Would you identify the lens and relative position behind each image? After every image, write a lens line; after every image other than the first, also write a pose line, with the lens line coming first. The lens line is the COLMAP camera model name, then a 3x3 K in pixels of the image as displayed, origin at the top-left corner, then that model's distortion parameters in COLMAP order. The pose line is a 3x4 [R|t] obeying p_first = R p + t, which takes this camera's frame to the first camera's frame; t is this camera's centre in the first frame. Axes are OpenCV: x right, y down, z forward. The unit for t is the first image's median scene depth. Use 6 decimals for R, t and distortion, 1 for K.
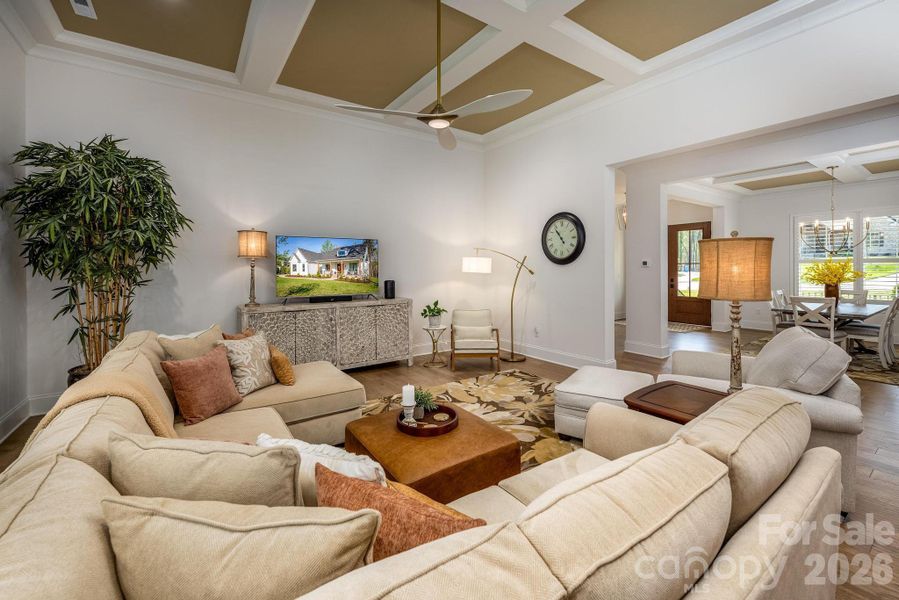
lens RADIAL K [[377.7, 0, 452.1], [0, 377.7, 275.0], [0, 0, 1]] dist [-0.001017, -0.000170]
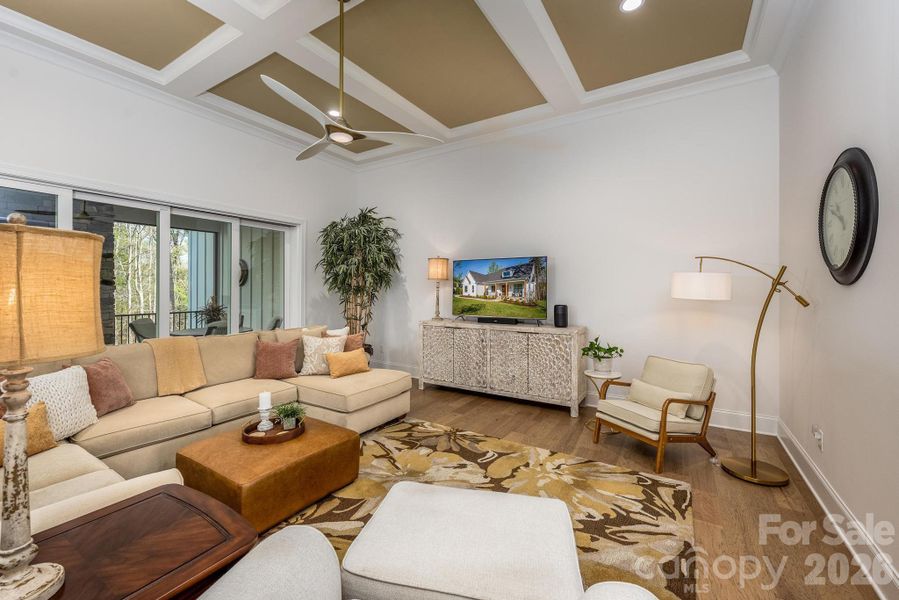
lens RADIAL K [[373.2, 0, 447.6], [0, 373.2, 291.5], [0, 0, 1]] dist [0.000788, 0.000066]
pose [[0.381493, 0.011690, -0.924298, 0.565420], [-0.020579, 0.999780, 0.004151, -0.014870], [0.924143, 0.017437, 0.381650, 0.534624]]
